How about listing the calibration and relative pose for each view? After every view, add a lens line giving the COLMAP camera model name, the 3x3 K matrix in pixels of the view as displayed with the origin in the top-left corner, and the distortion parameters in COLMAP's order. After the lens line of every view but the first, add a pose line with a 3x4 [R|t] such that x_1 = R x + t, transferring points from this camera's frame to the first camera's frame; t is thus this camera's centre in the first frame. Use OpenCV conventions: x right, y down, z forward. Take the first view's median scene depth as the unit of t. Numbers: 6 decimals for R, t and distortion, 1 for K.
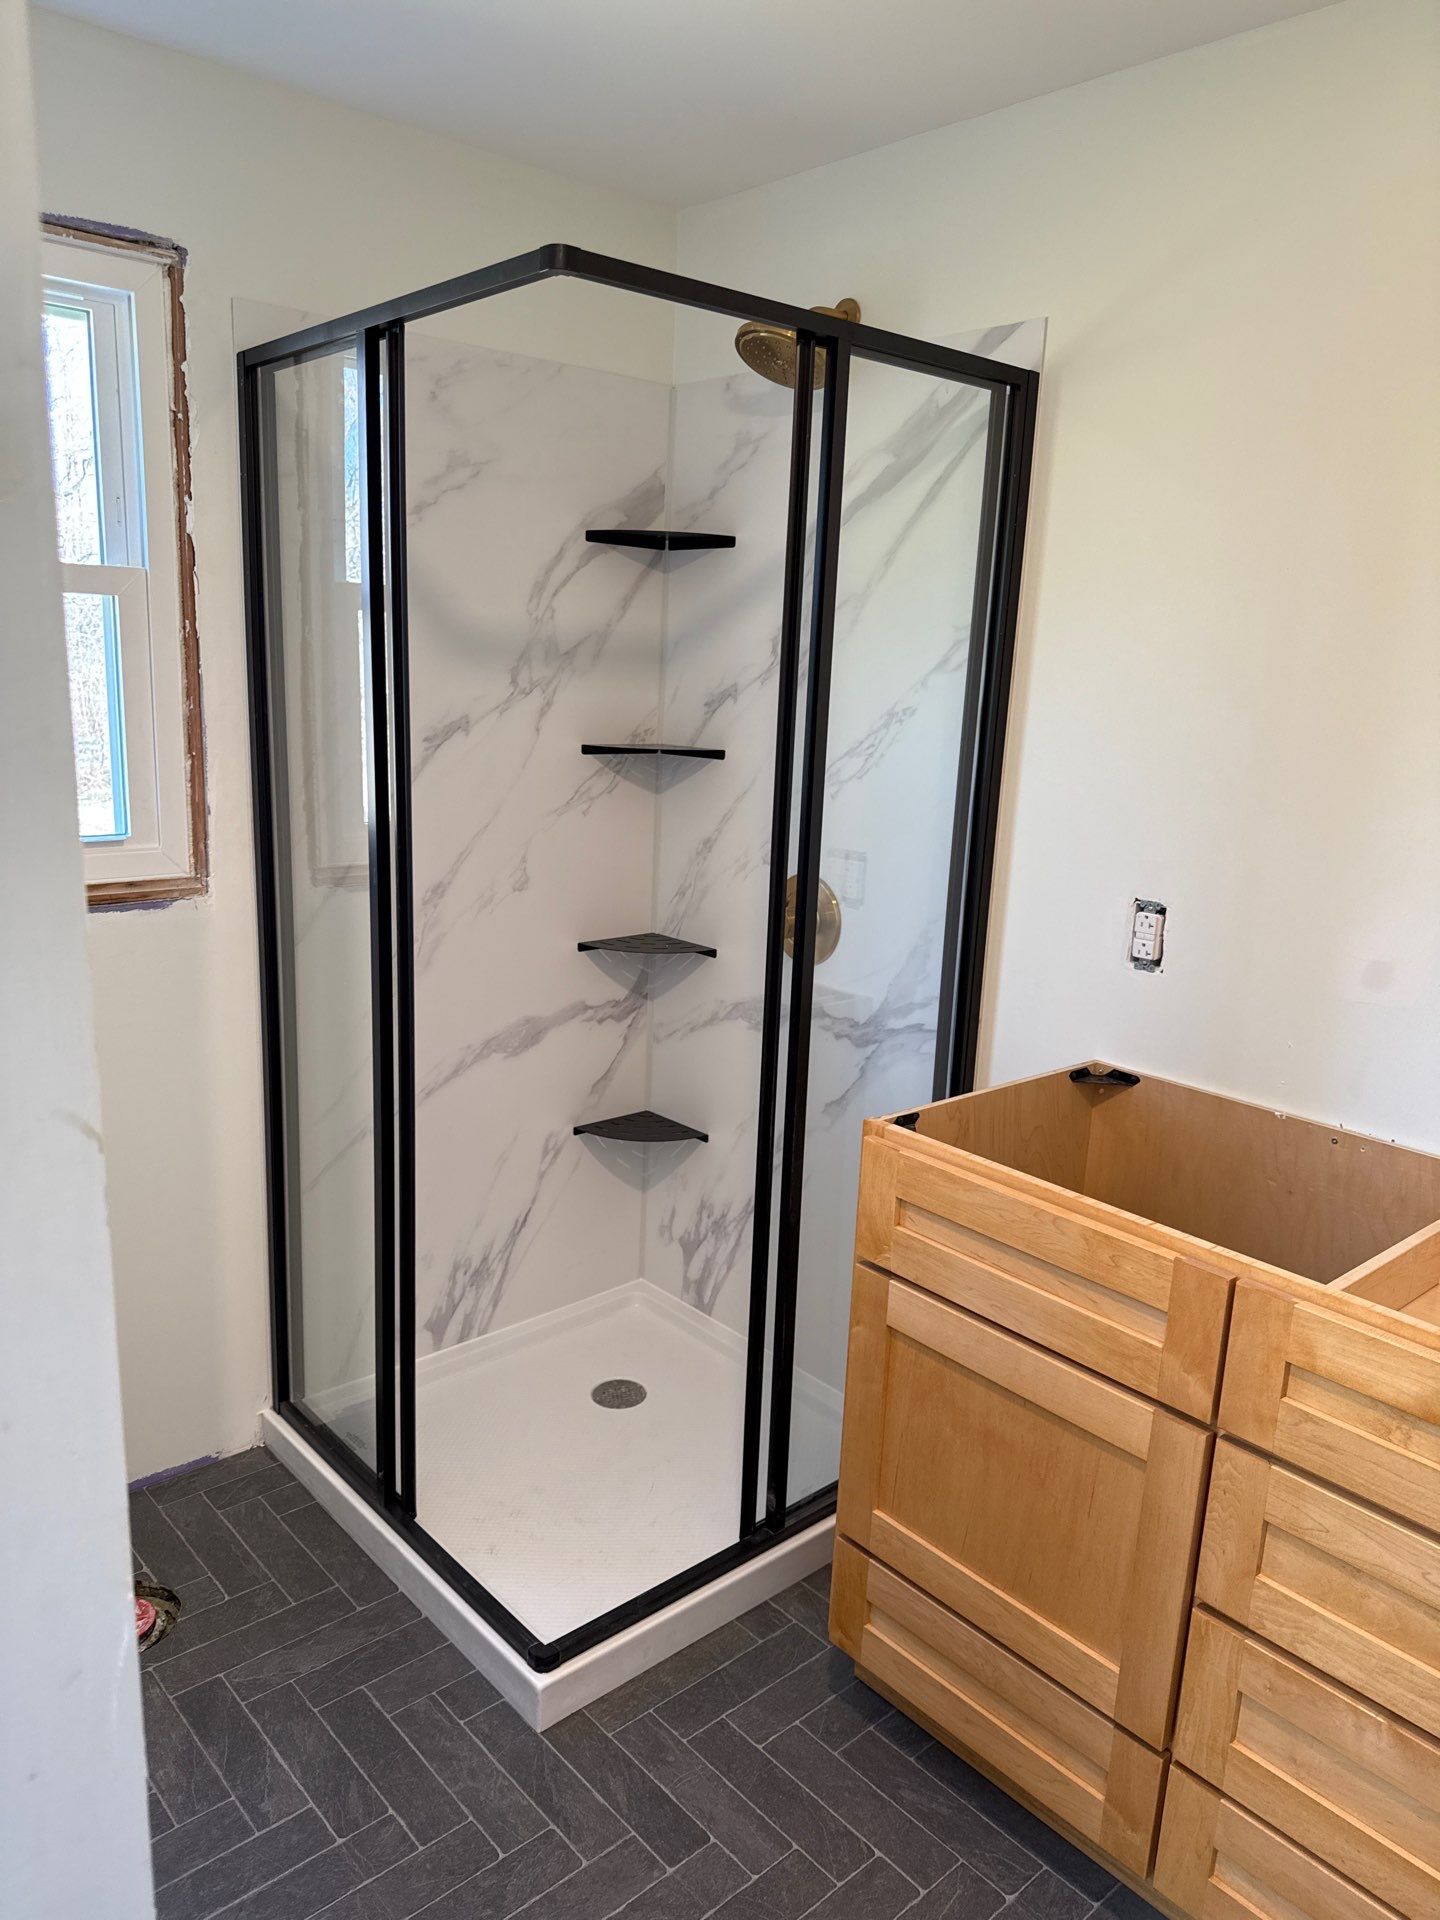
lens RADIAL K [[1354.8, 0, 710.2], [0, 1354.8, 977.1], [0, 0, 1]] dist [0.092013, -0.108503]
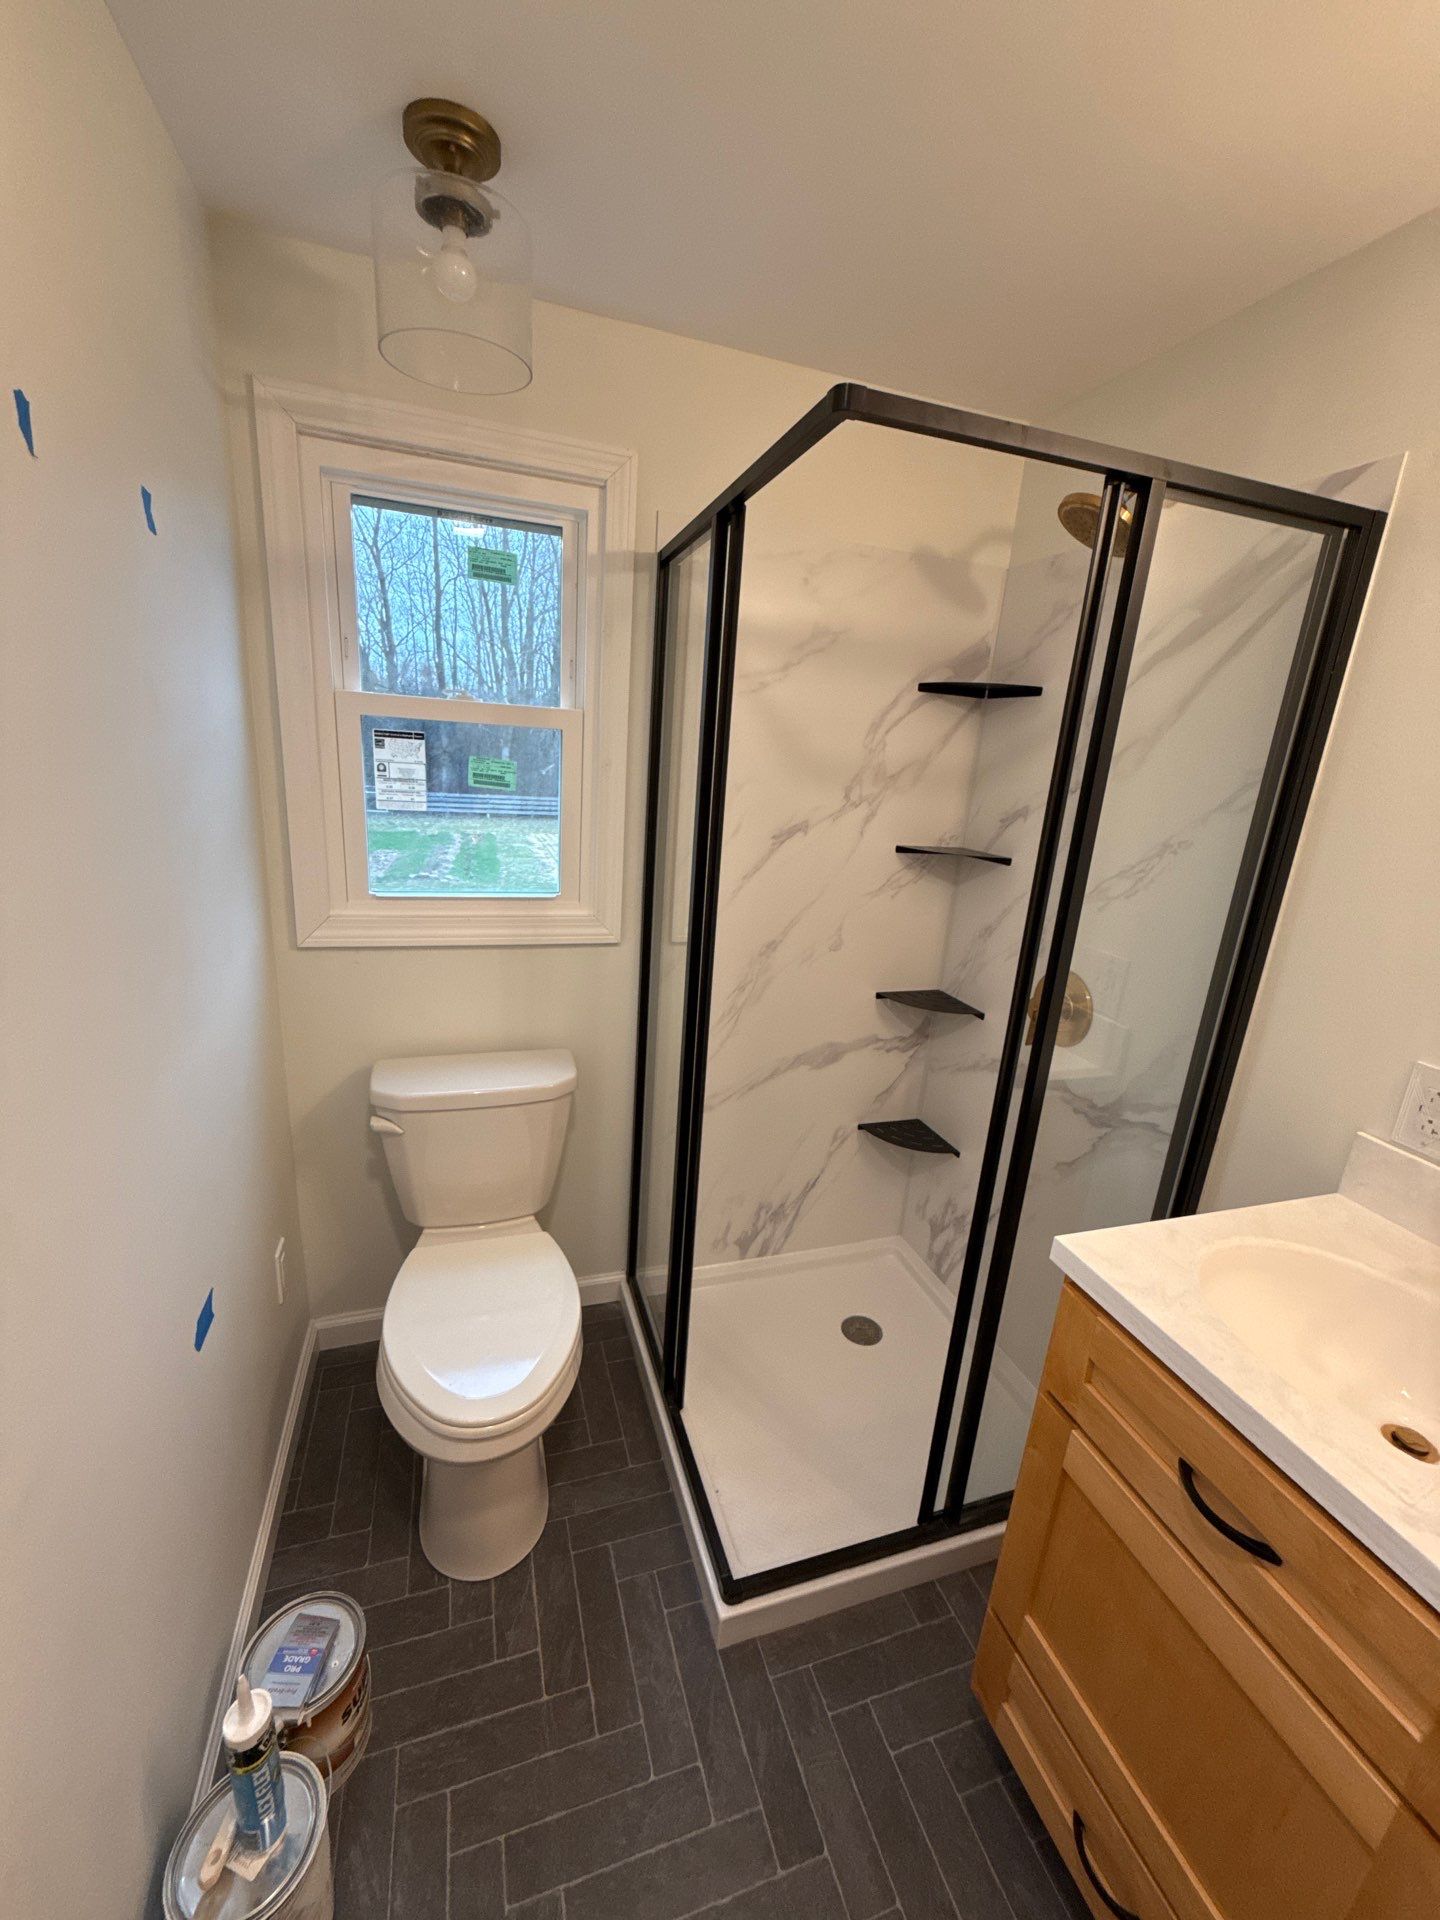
lens RADIAL K [[765.0, 0, 718.6], [0, 765.0, 959.9], [0, 0, 1]] dist [-0.000332, -0.000762]
pose [[0.917545, 0.130779, -0.375509, 0.049572], [-0.122613, 0.991403, 0.045677, -0.093832], [0.378255, 0.004132, 0.925692, 0.317824]]
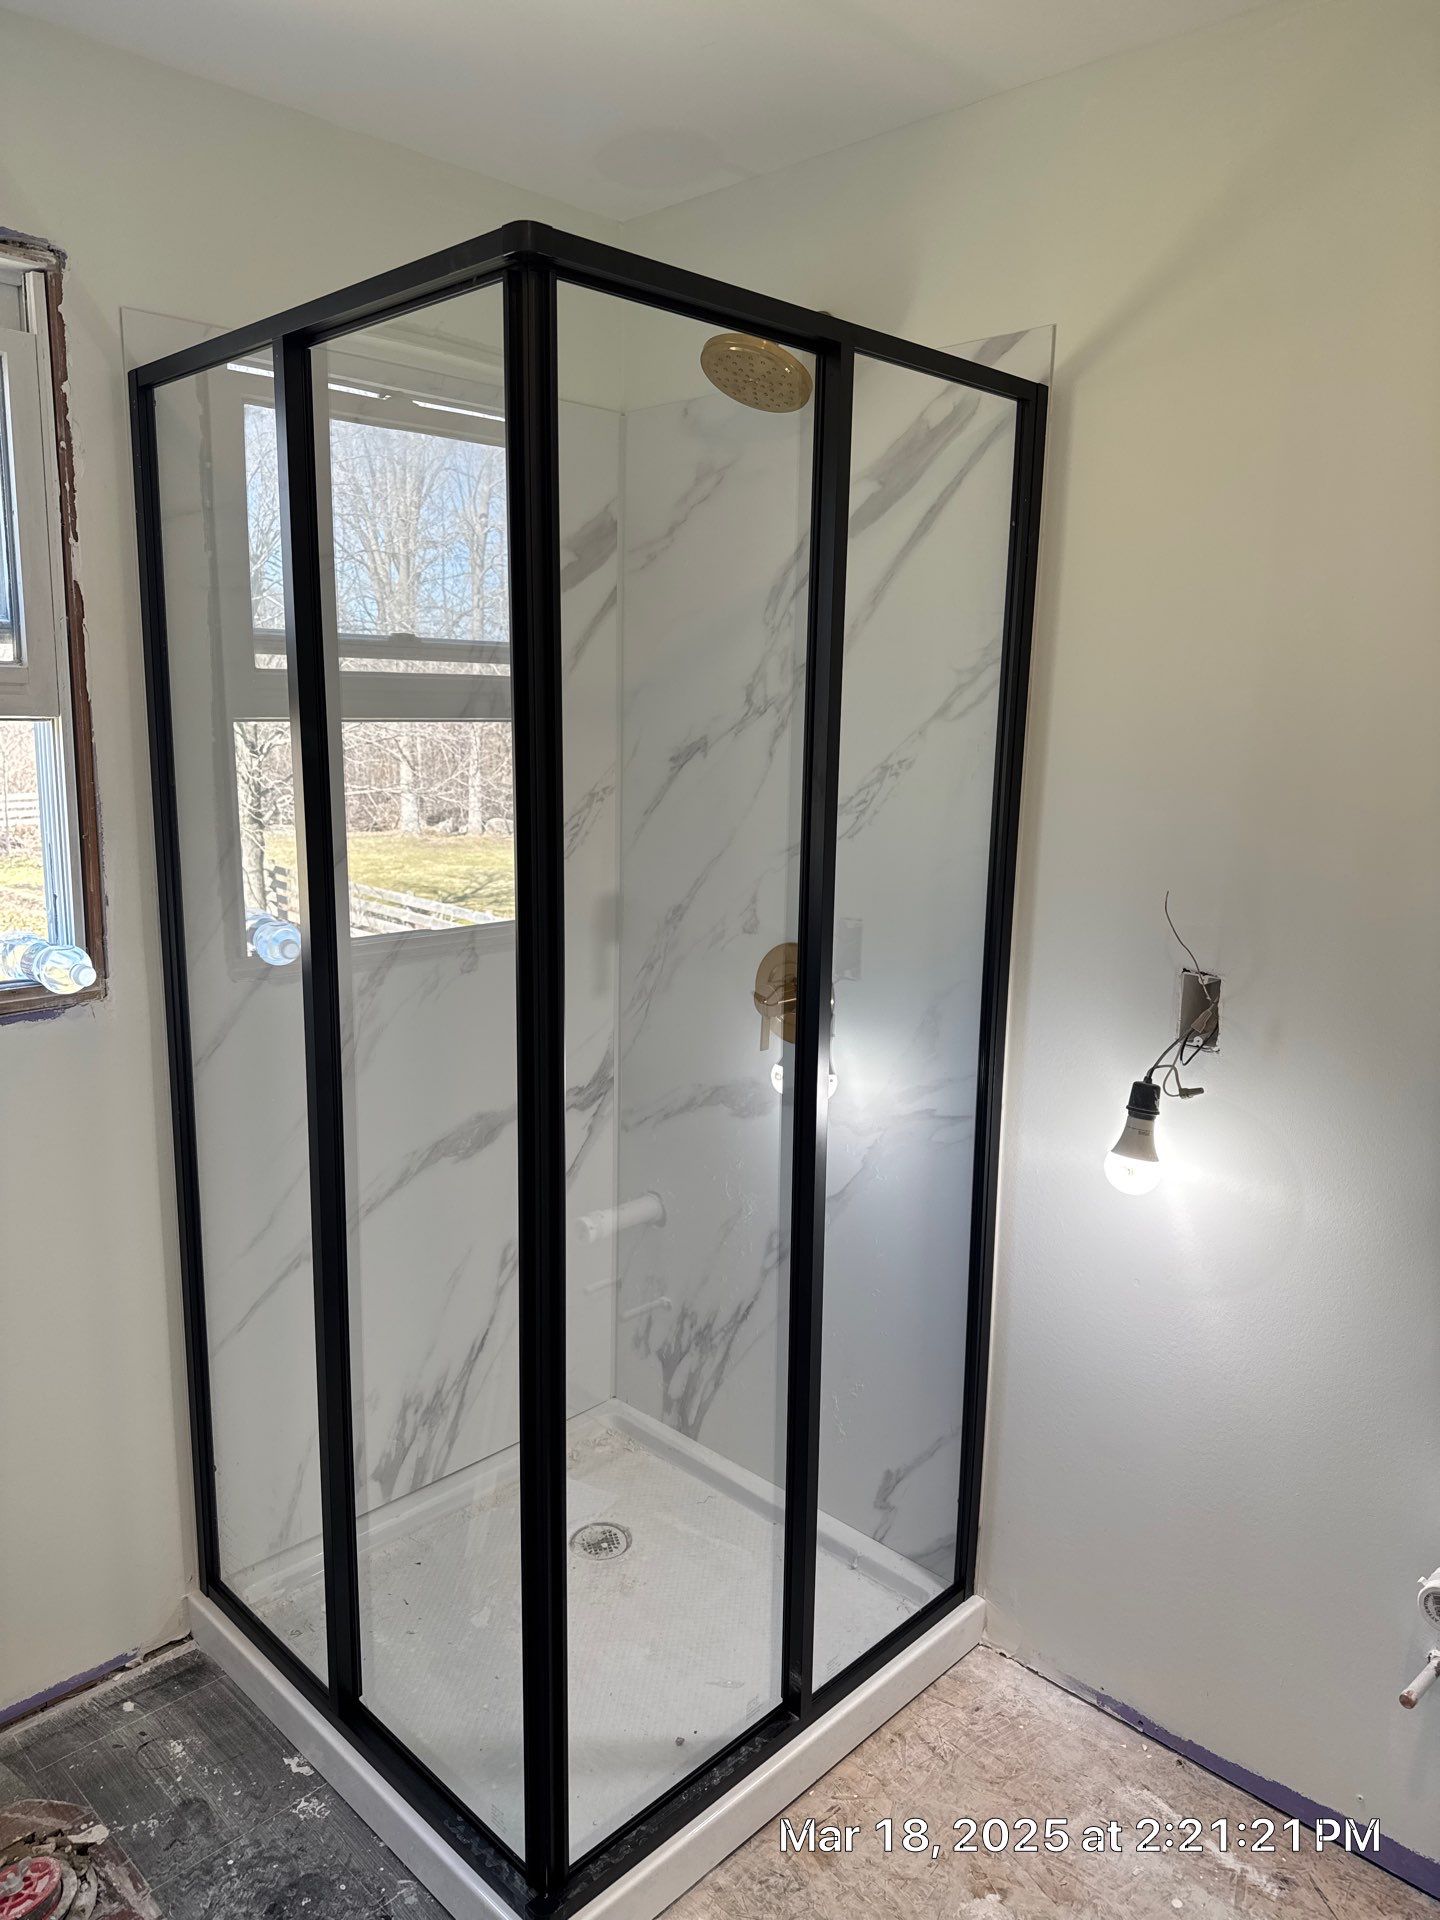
lens RADIAL K [[1354.8, 0, 717.9], [0, 1354.8, 966.5], [0, 0, 1]] dist [0.092013, -0.108503]
pose [[0.997540, -0.034313, 0.061121, -0.040446], [0.036516, 0.998710, -0.035290, -0.037485], [-0.059832, 0.037435, 0.997506, 0.129300]]
